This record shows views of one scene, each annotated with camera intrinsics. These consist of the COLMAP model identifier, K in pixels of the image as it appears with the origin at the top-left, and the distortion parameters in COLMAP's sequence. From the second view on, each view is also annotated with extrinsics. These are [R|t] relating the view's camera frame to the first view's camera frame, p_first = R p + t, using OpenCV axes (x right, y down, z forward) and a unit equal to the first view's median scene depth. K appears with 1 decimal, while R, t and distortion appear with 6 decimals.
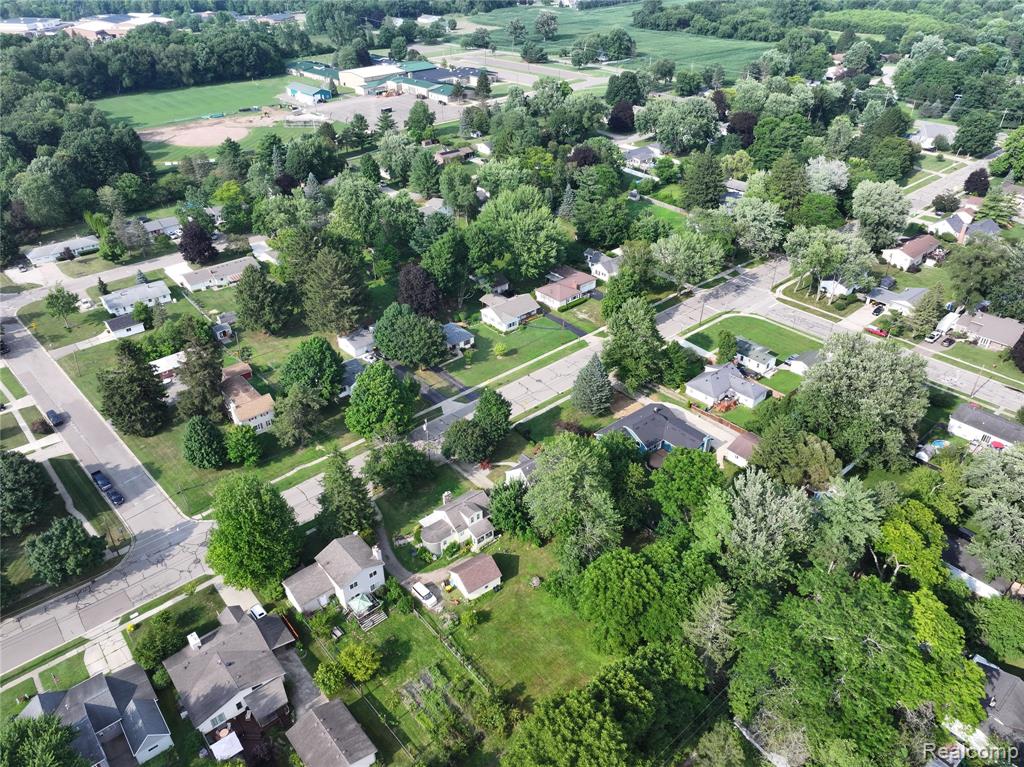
lens RADIAL K [[719.1, 0, 514.6], [0, 719.1, 382.5], [0, 0, 1]] dist [-0.004498, 0.020621]
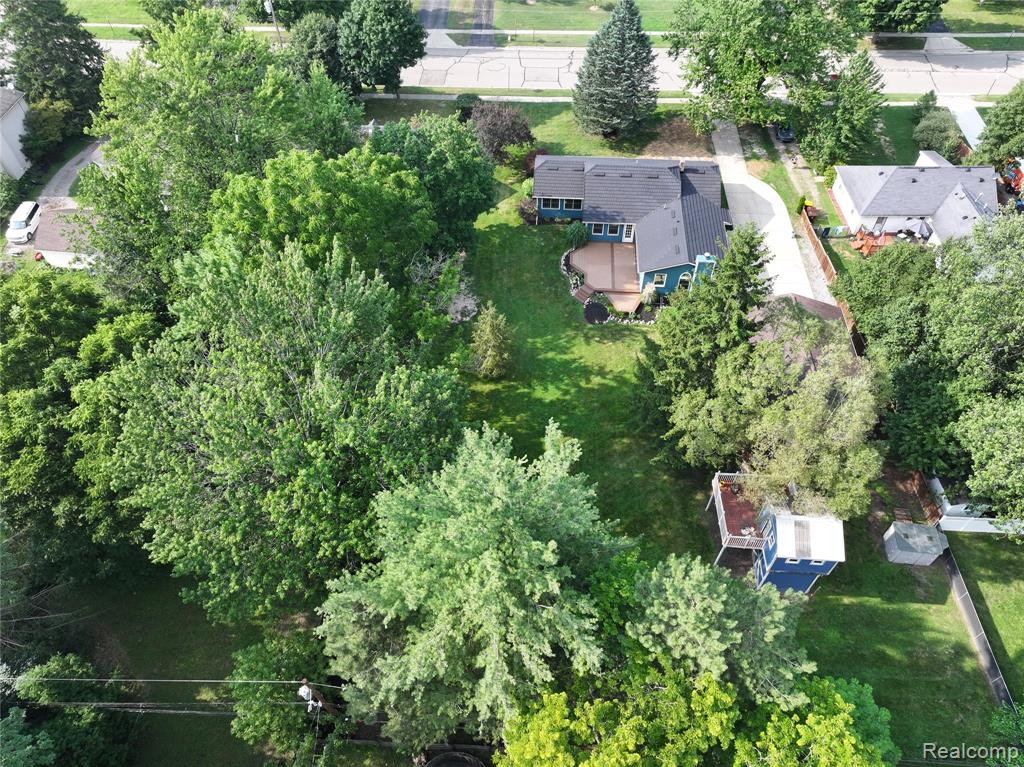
lens RADIAL K [[719.1, 0, 514.6], [0, 719.1, 382.5], [0, 0, 1]] dist [-0.004498, 0.020621]
pose [[0.721581, 0.529189, -0.446407, 0.303752], [-0.374454, 0.840651, 0.391267, 0.012272], [0.582327, -0.115173, 0.804755, 0.445224]]
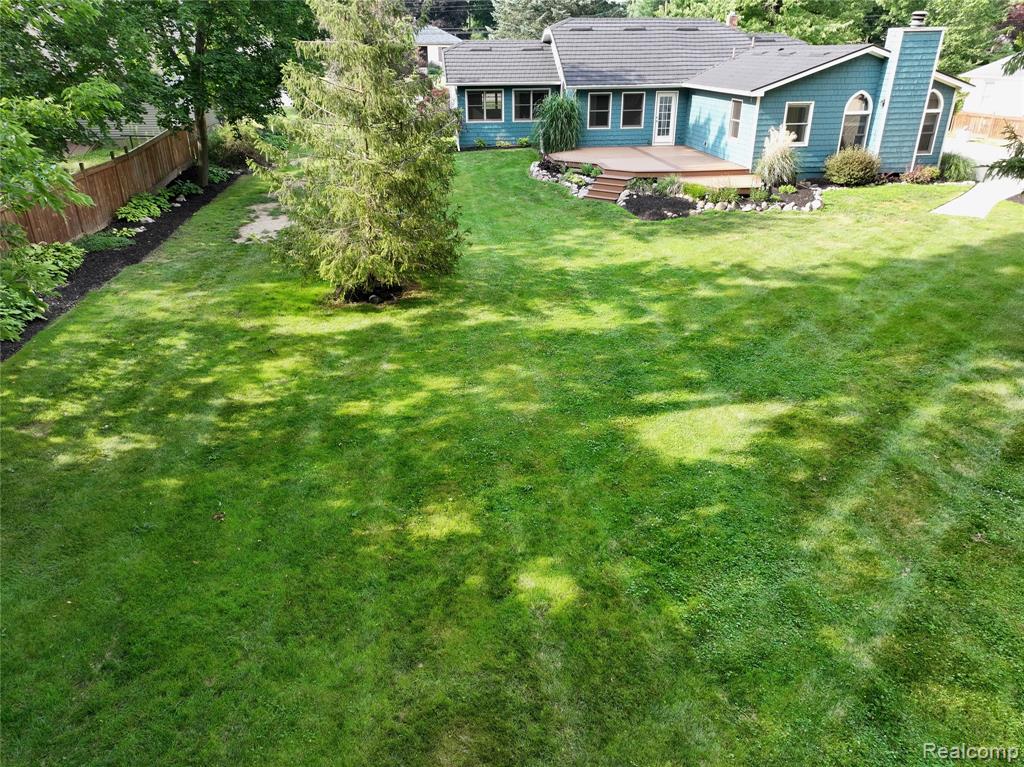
lens RADIAL K [[719.1, 0, 514.6], [0, 719.1, 382.5], [0, 0, 1]] dist [-0.004498, 0.020621]
pose [[0.840262, 0.233925, -0.489120, 0.215484], [-0.300604, 0.951783, -0.061212, 0.138730], [0.451217, 0.198466, 0.870066, 0.619506]]
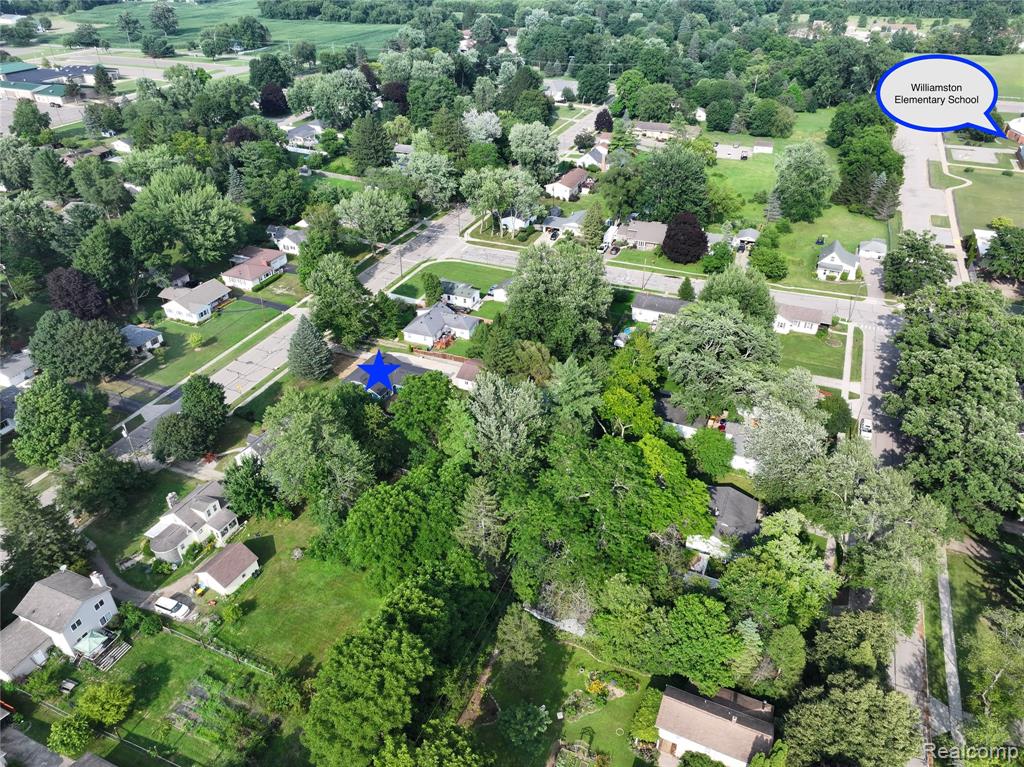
lens RADIAL K [[719.1, 0, 514.6], [0, 719.1, 382.5], [0, 0, 1]] dist [-0.004498, 0.020621]
pose [[0.899302, -0.237611, 0.367147, -0.004405], [0.237871, 0.970241, 0.045272, 0.054064], [-0.366978, 0.046621, 0.929061, 0.015308]]
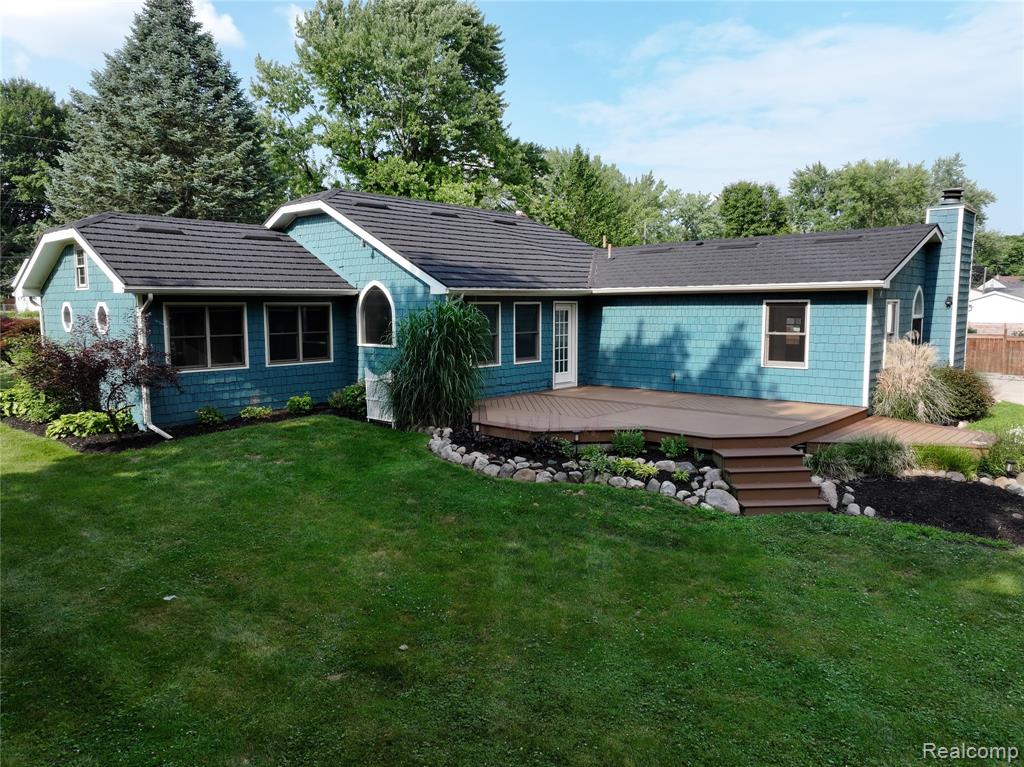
lens RADIAL K [[724.8, 0, 512.0], [0, 724.8, 383.5], [0, 0, 1]] dist [0.003477, 0.001350]
pose [[0.988219, -0.011021, 0.152651, 0.132796], [0.080115, 0.887087, -0.454596, 0.111066], [-0.130405, 0.461470, 0.877519, 0.680026]]
